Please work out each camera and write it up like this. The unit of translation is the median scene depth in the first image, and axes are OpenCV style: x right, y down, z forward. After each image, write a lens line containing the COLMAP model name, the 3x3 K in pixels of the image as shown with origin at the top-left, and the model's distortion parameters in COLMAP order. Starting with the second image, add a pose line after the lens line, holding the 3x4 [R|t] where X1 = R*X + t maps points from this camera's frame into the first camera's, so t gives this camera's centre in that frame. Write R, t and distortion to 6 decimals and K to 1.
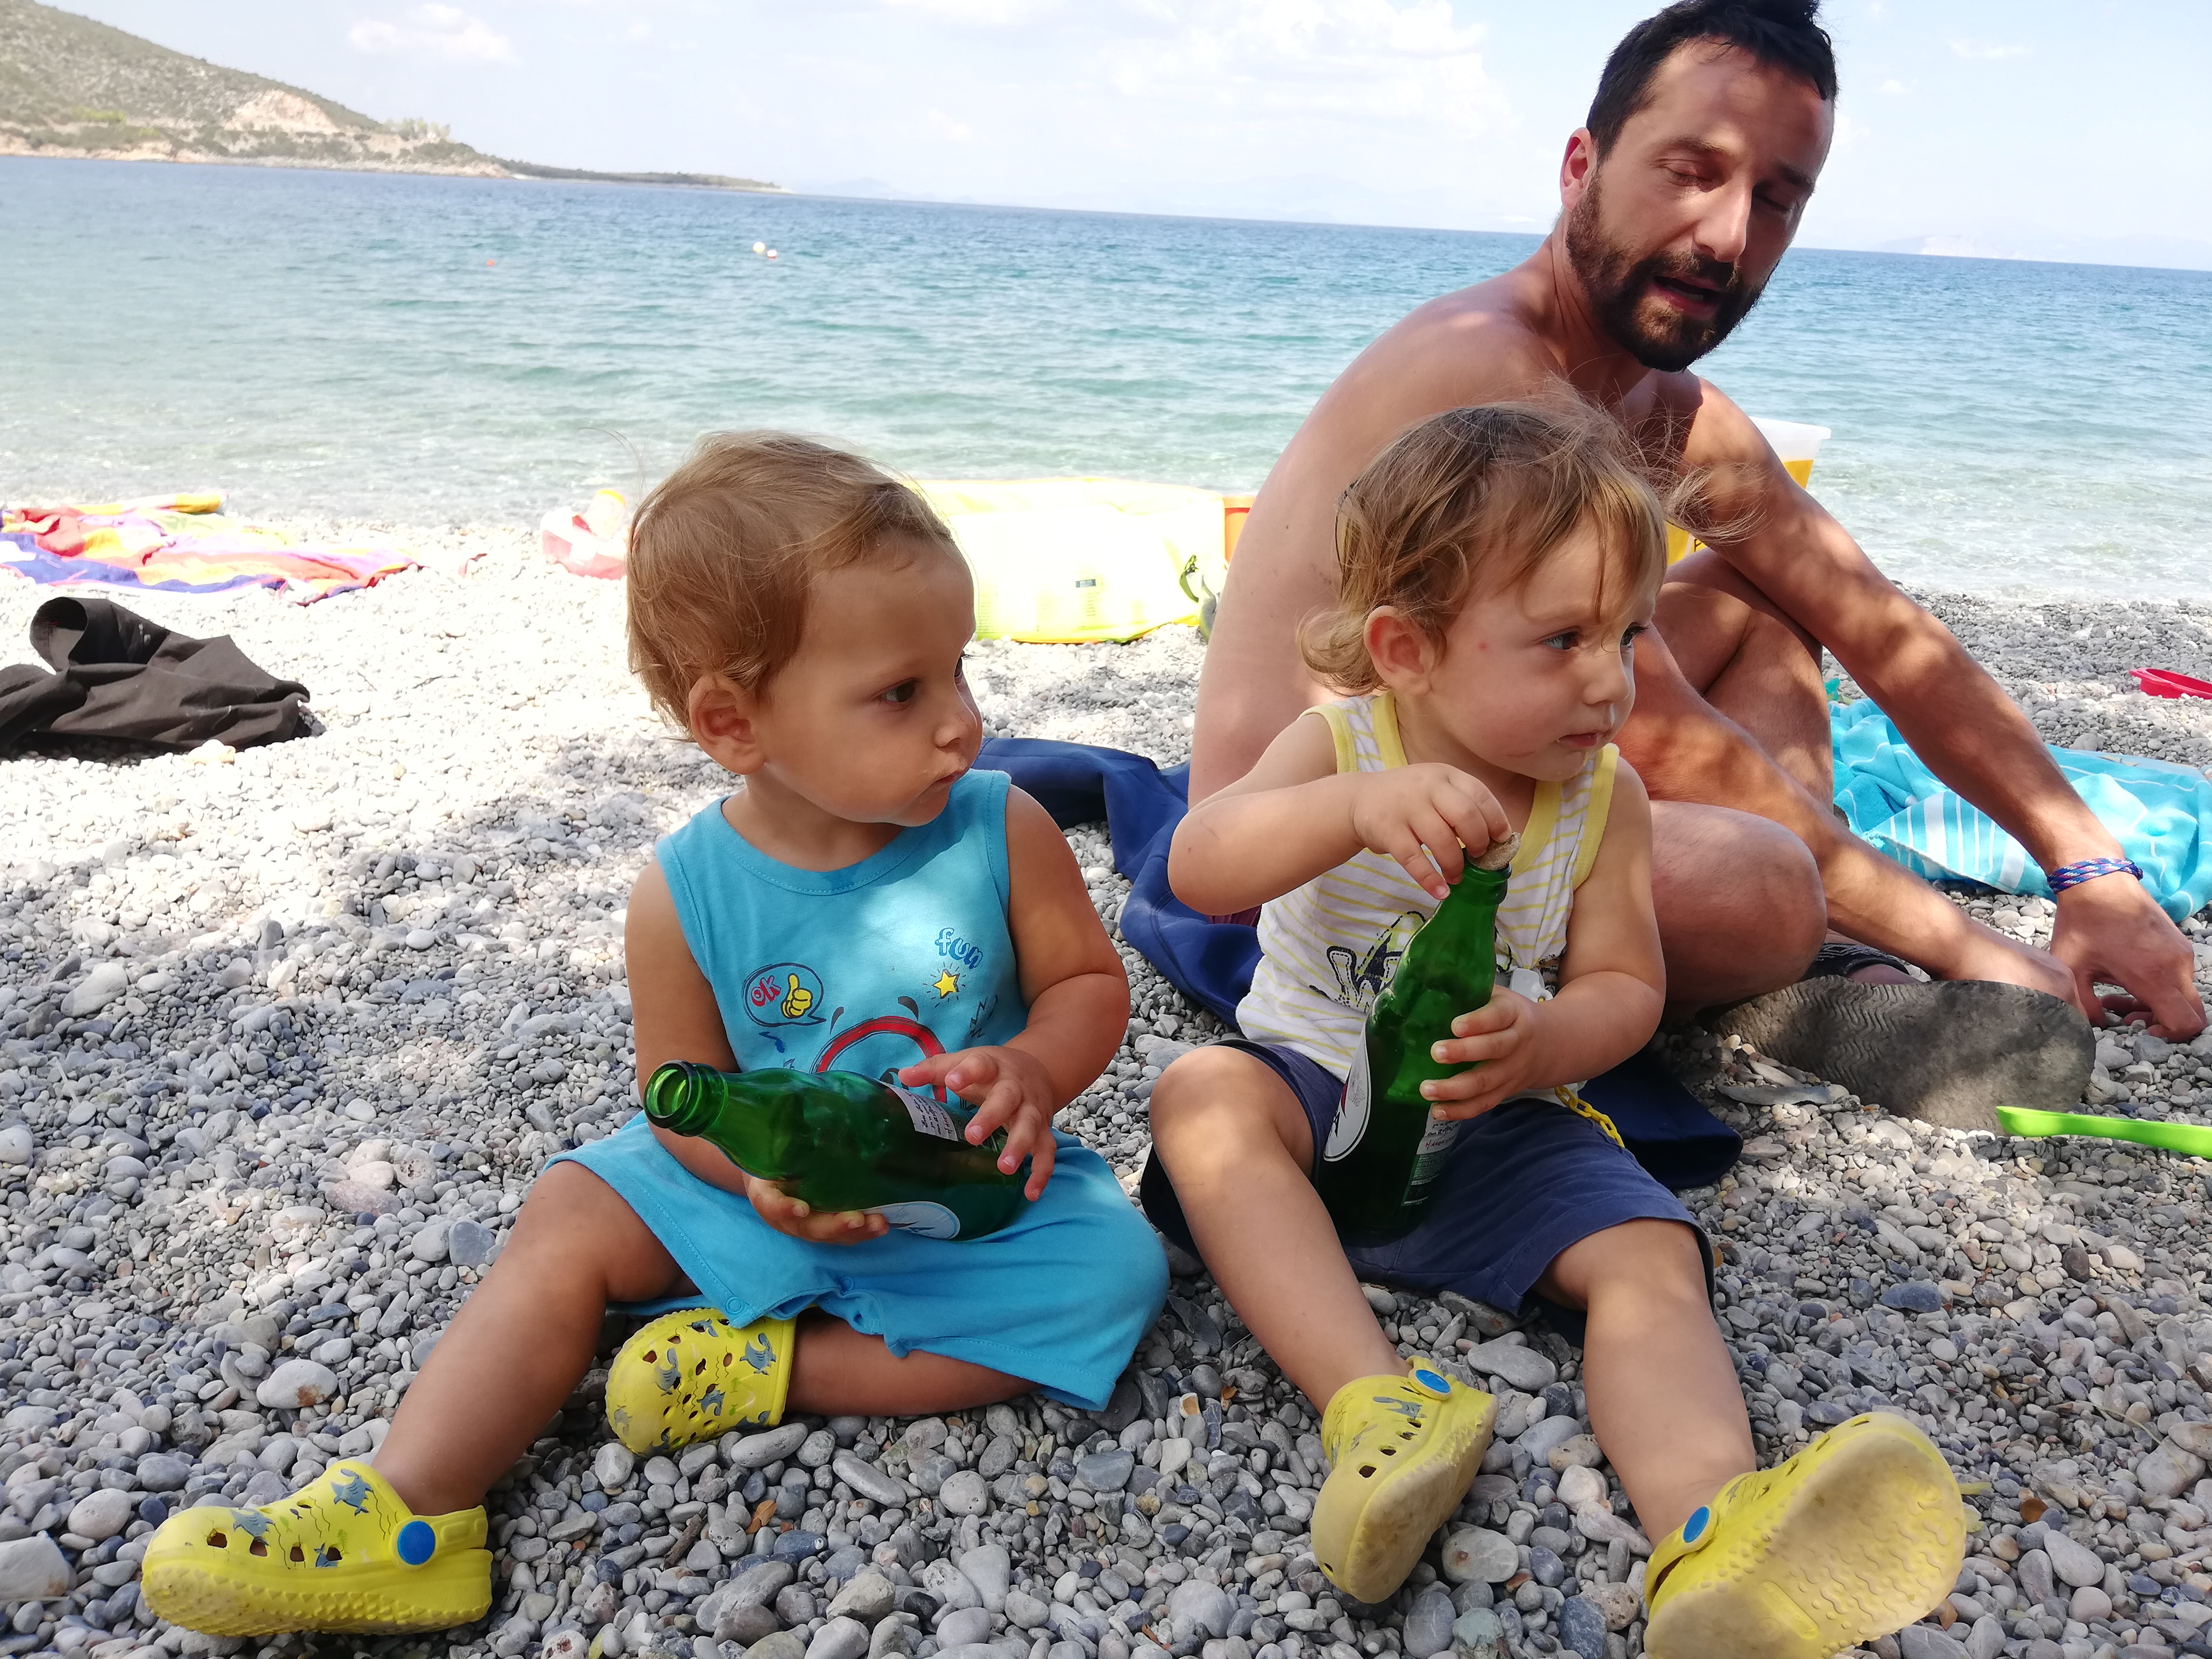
lens RADIAL K [[1671.5, 0, 1098.1], [0, 1671.5, 832.4], [0, 0, 1]] dist [0.030565, -0.049035]
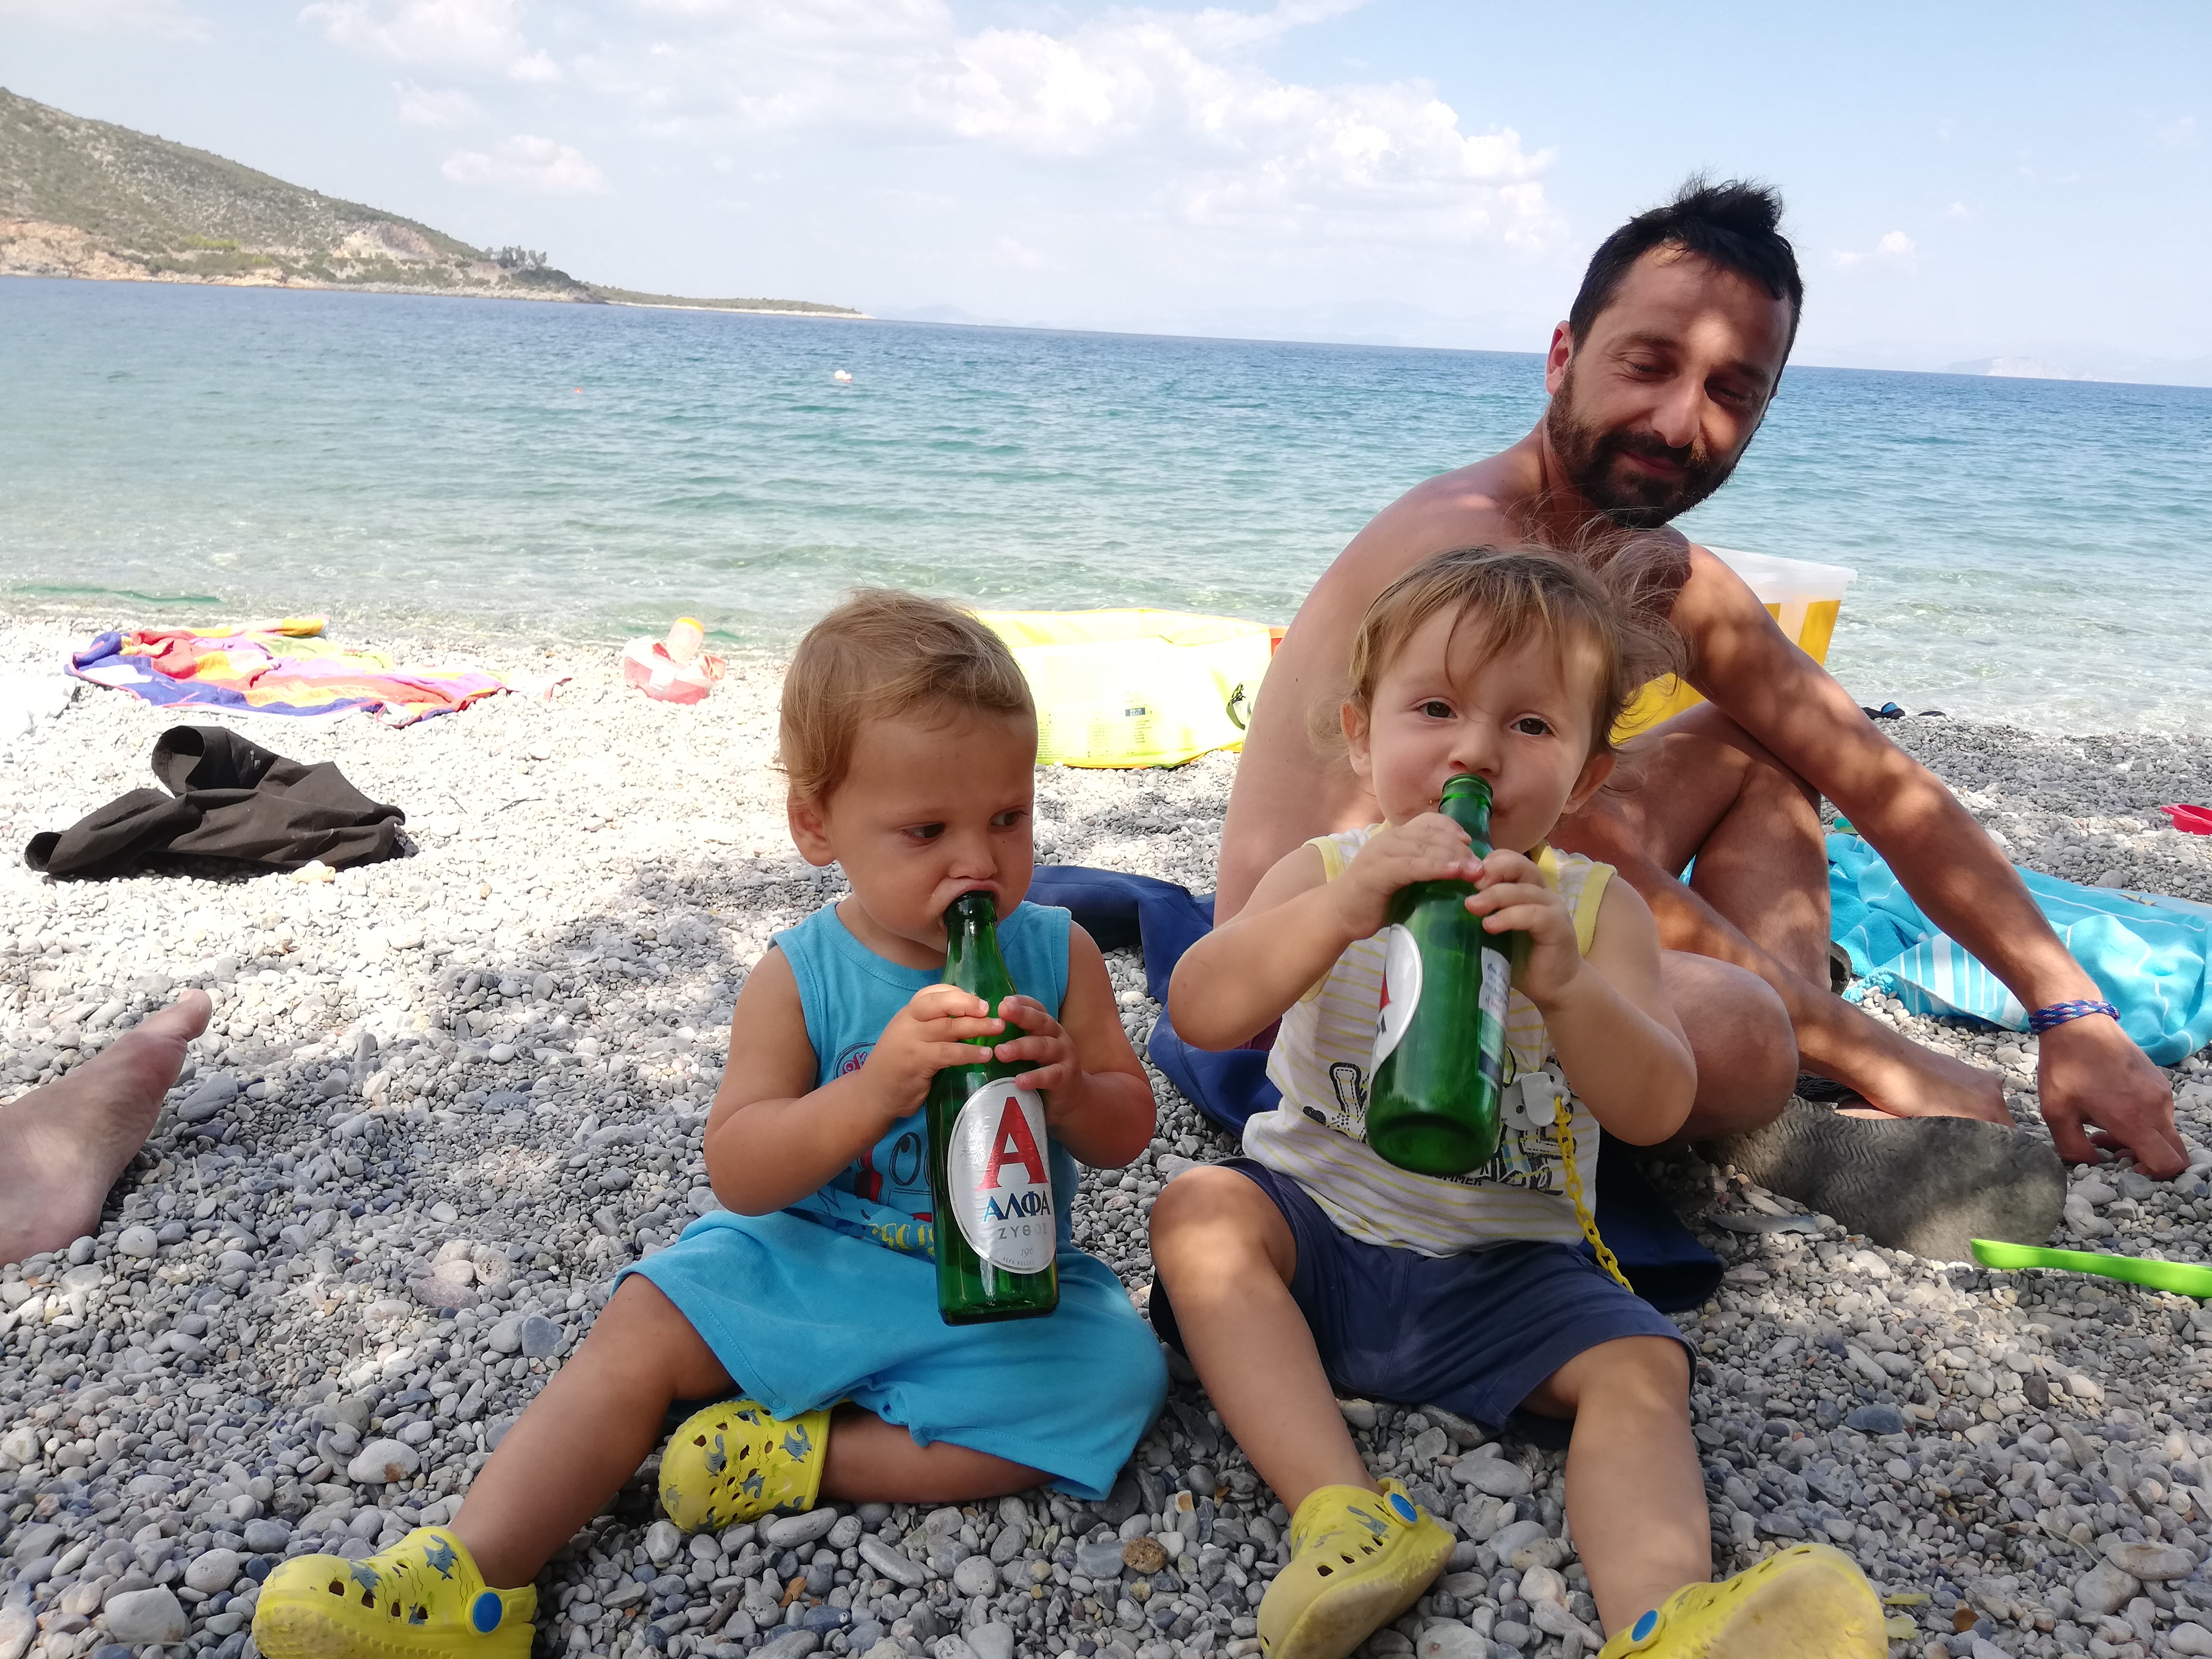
lens RADIAL K [[1668.2, 0, 1098.8], [0, 1668.2, 834.6], [0, 0, 1]] dist [0.029058, -0.044670]
pose [[0.999200, 0.010782, -0.038498, 0.029475], [-0.013205, 0.997910, -0.063251, -0.018728], [0.037736, 0.063709, 0.997255, -0.098066]]
